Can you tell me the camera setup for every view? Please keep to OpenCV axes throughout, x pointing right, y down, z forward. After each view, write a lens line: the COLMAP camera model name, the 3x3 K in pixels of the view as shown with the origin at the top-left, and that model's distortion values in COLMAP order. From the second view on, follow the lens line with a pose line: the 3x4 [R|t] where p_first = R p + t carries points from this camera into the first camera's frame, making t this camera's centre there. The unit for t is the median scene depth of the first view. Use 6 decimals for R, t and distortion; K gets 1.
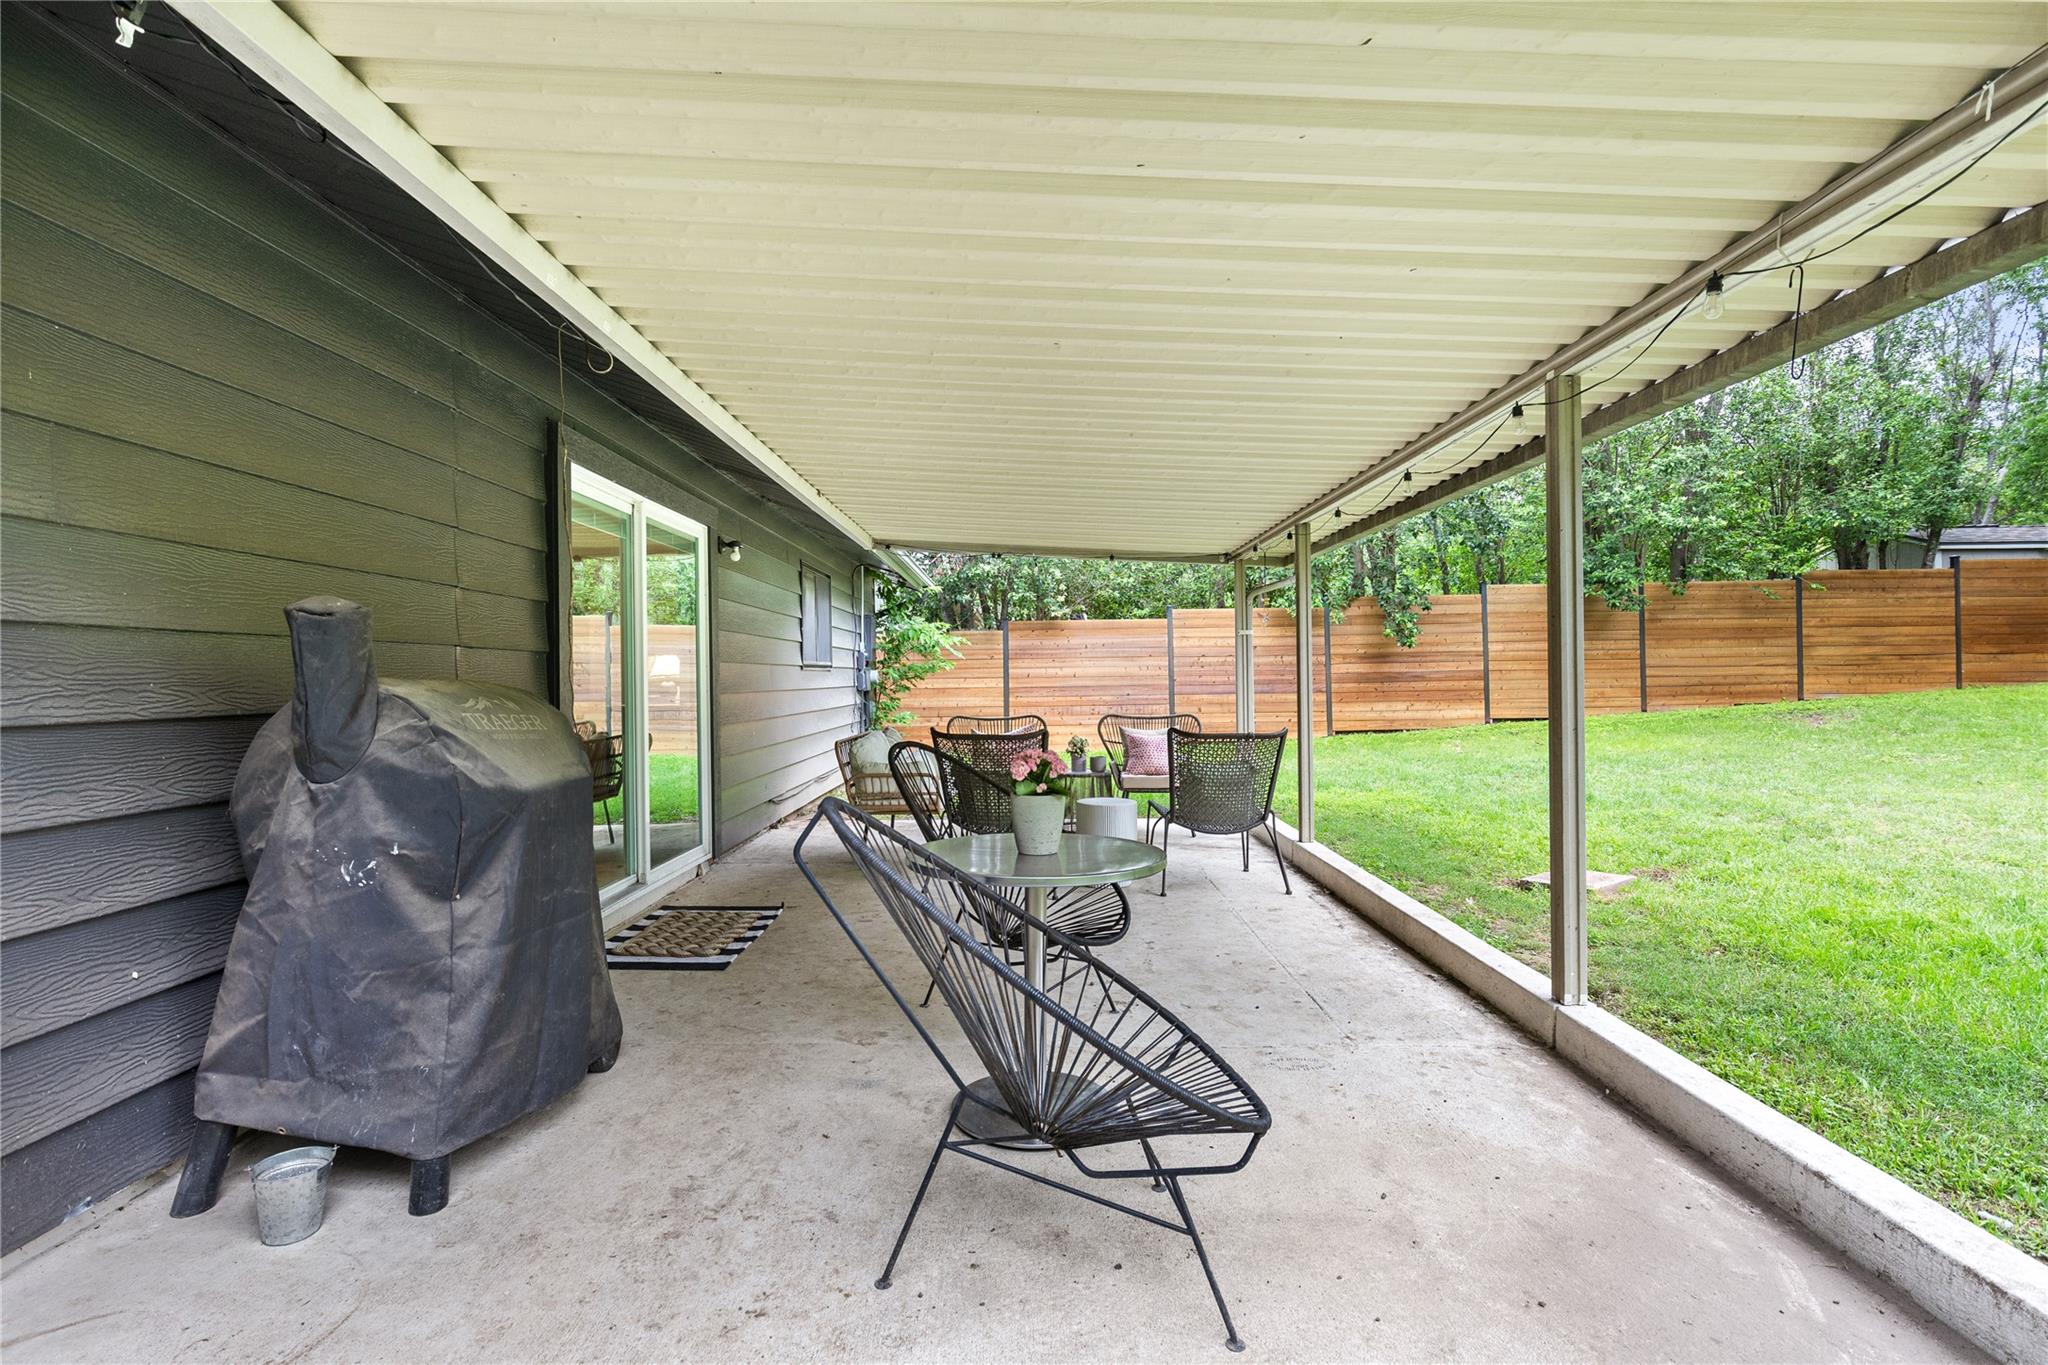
lens RADIAL K [[1008.9, 0, 1025.9], [0, 1008.9, 680.8], [0, 0, 1]] dist [0.001198, 0.000529]
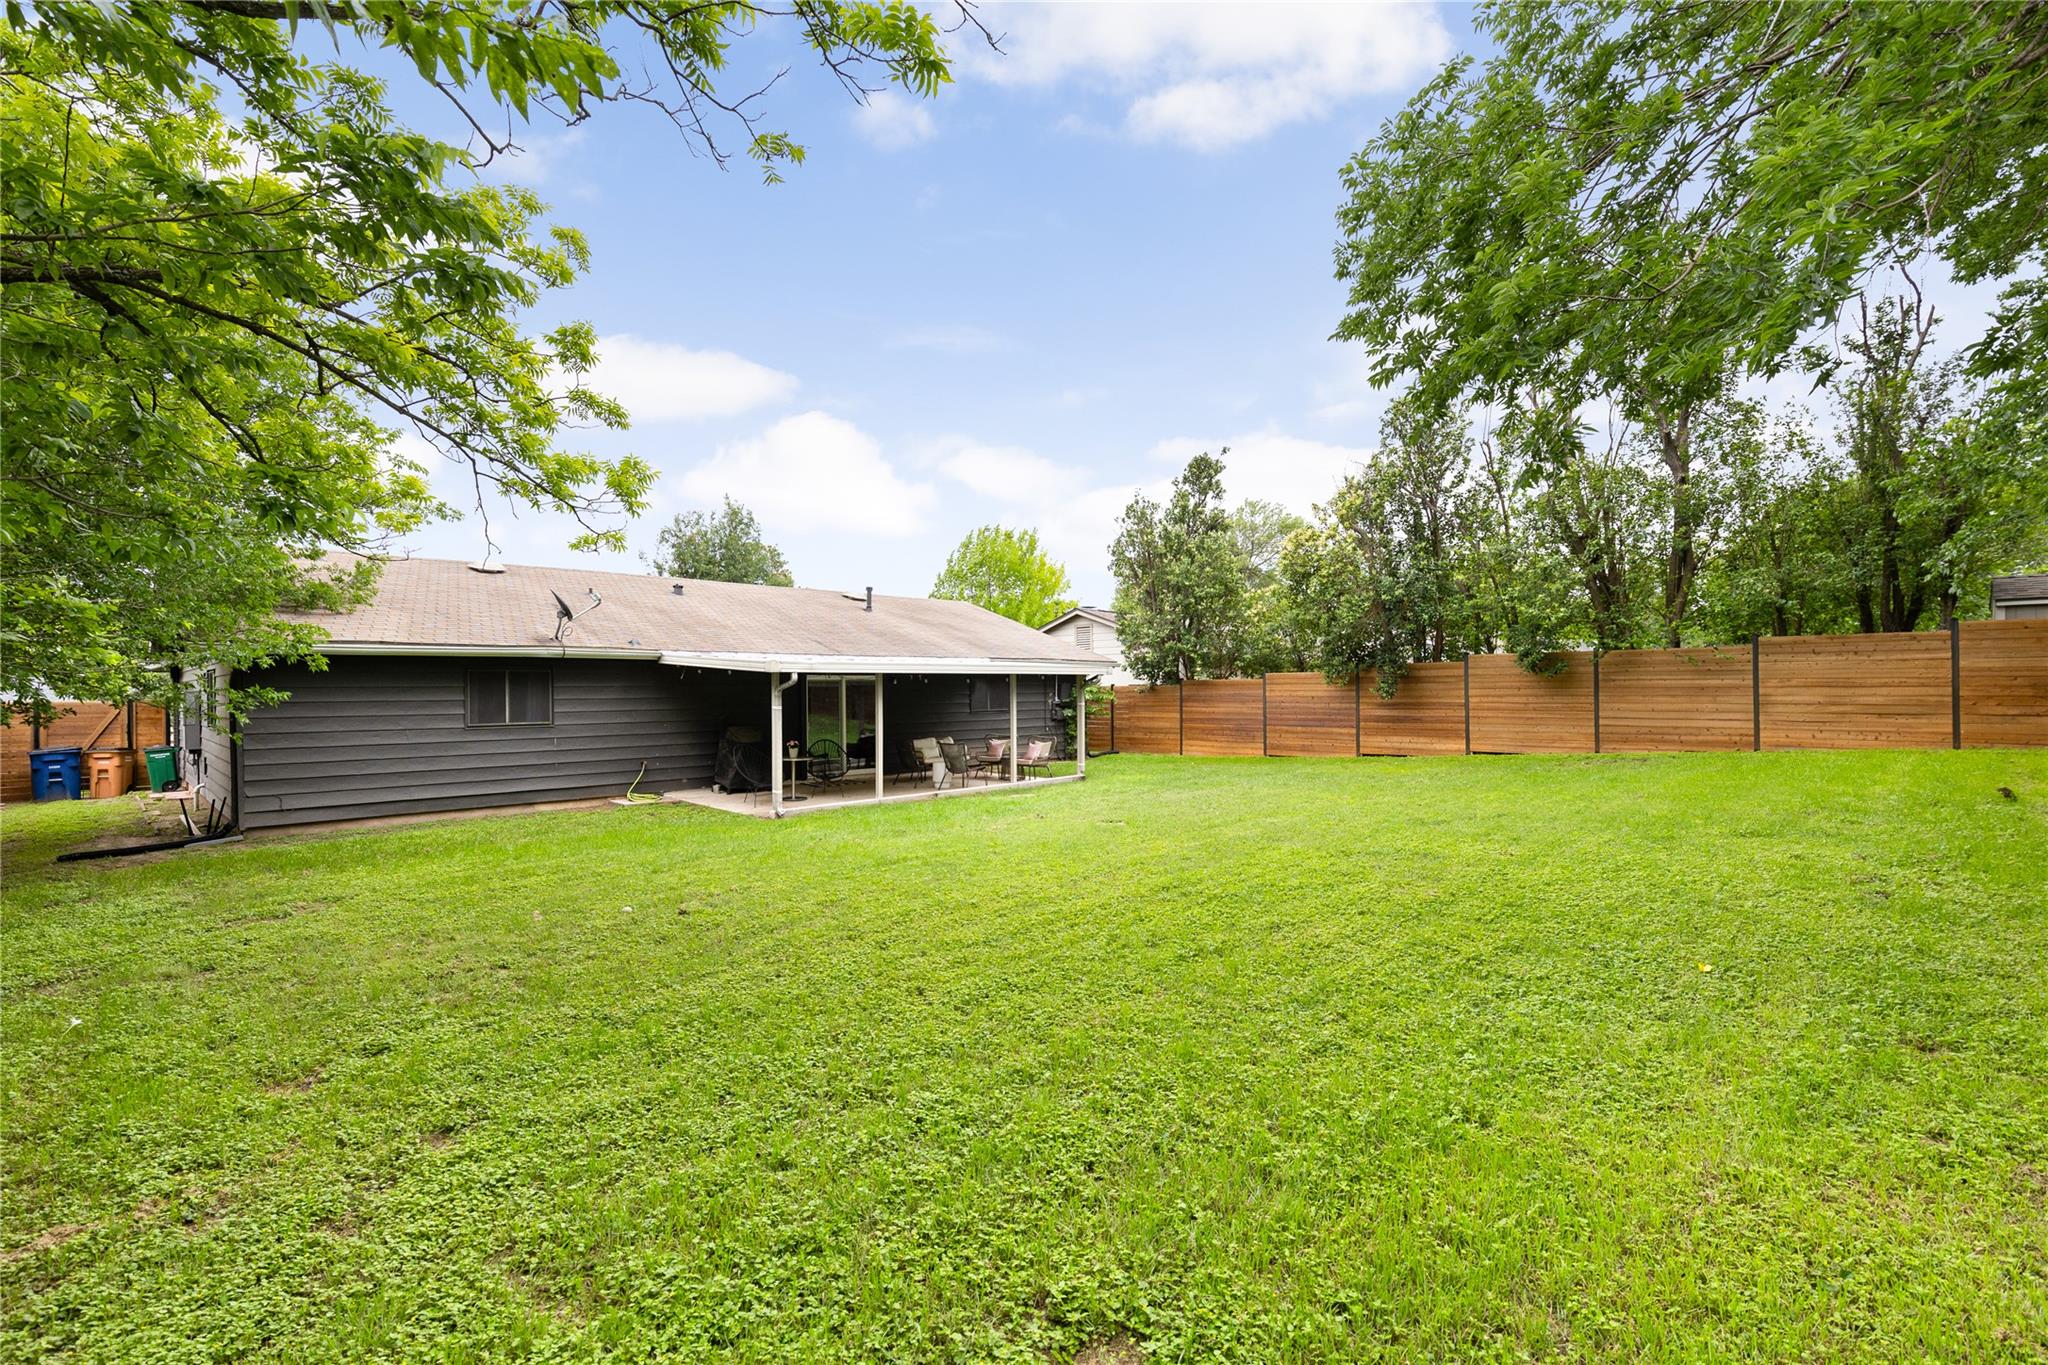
lens RADIAL K [[940.9, 0, 1023.0], [0, 940.9, 685.7], [0, 0, 1]] dist [0.000320, 0.000021]
pose [[0.676157, 0.006904, -0.736725, 0.995448], [-0.008370, 0.999964, 0.001689, -0.049906], [0.736710, 0.005024, 0.676190, -0.326634]]
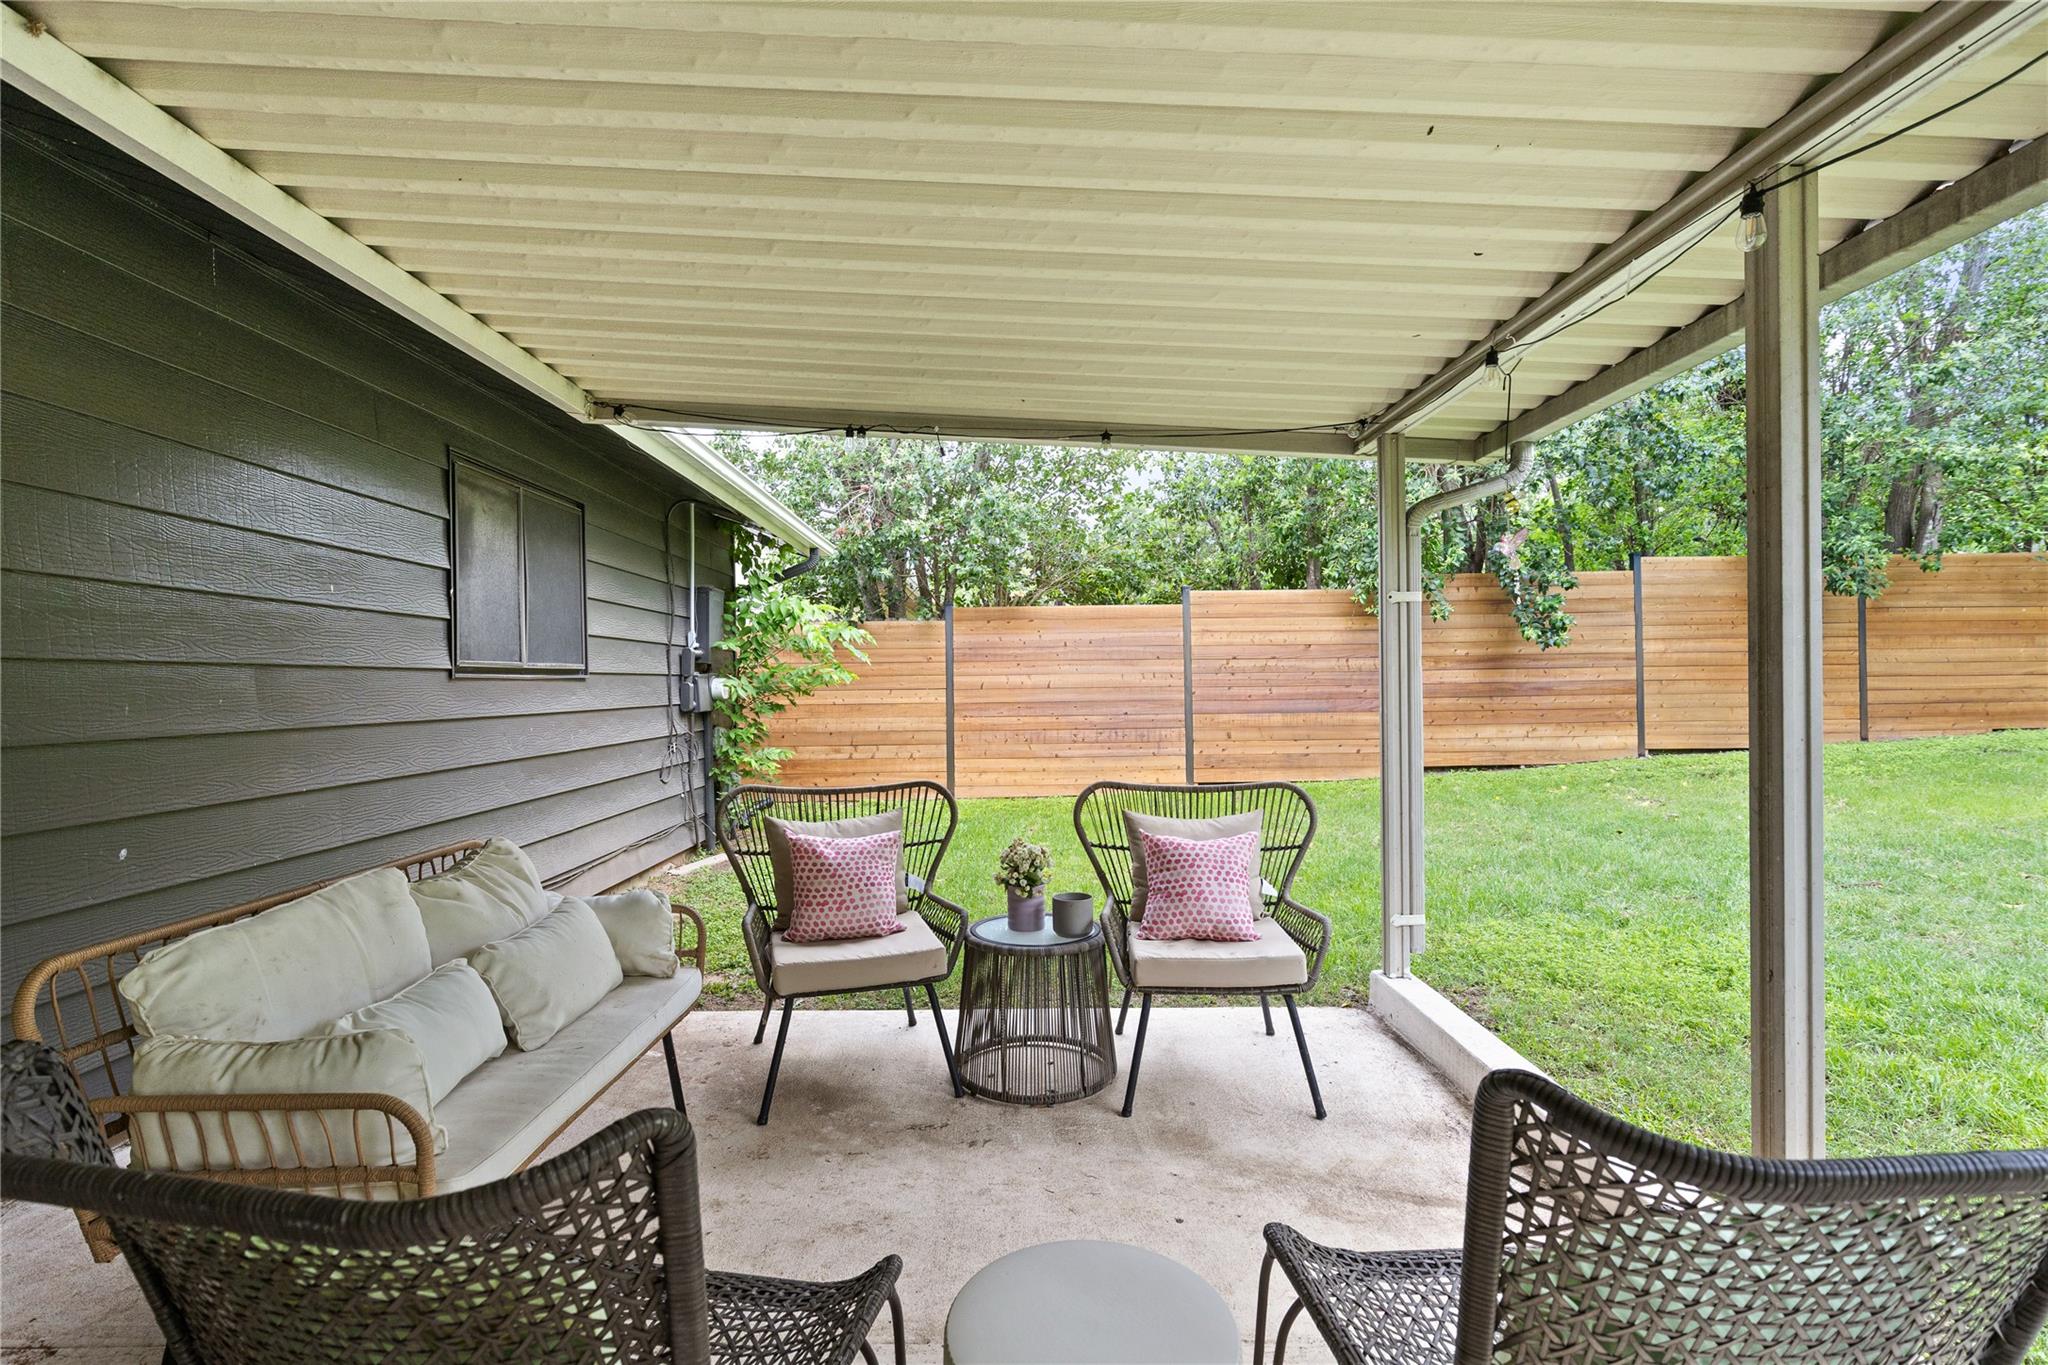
lens RADIAL K [[1008.9, 0, 1021.4], [0, 1008.9, 682.7], [0, 0, 1]] dist [0.001198, 0.000529]
pose [[0.999968, 0.002353, 0.007605, 0.024539], [-0.002317, 0.999986, -0.004809, -0.004259], [-0.007616, 0.004791, 0.999960, 0.307263]]
